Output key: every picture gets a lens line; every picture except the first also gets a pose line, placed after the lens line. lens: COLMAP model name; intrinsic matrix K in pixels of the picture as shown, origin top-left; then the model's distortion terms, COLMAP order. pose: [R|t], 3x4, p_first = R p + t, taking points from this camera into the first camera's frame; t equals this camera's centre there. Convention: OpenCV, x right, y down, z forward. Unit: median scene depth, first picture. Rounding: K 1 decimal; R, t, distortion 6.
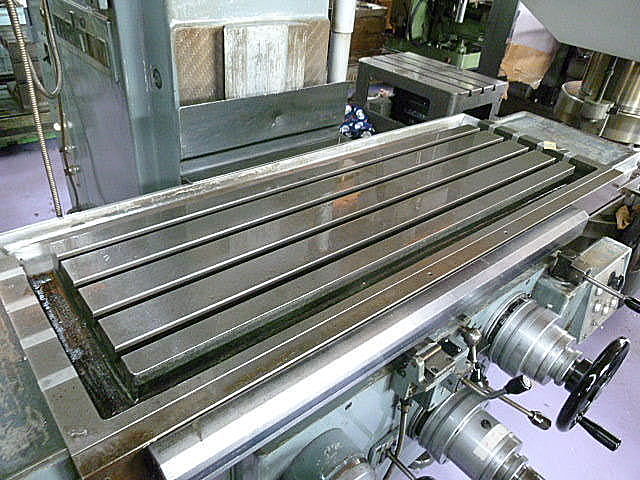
lens RADIAL K [[481.1, 0, 320.0], [0, 481.1, 240.0], [0, 0, 1]] dist [-0.028537, 0.002853]
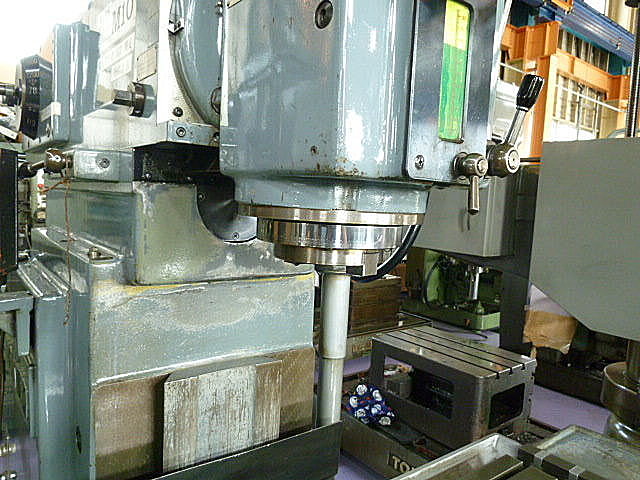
lens RADIAL K [[481.1, 0, 320.0], [0, 481.1, 240.0], [0, 0, 1]] dist [-0.028537, 0.002853]
pose [[0.998593, -0.027036, -0.045615, 0.029797], [0.001449, 0.873847, -0.486198, -0.091386], [0.053005, 0.485448, 0.872657, 0.080093]]
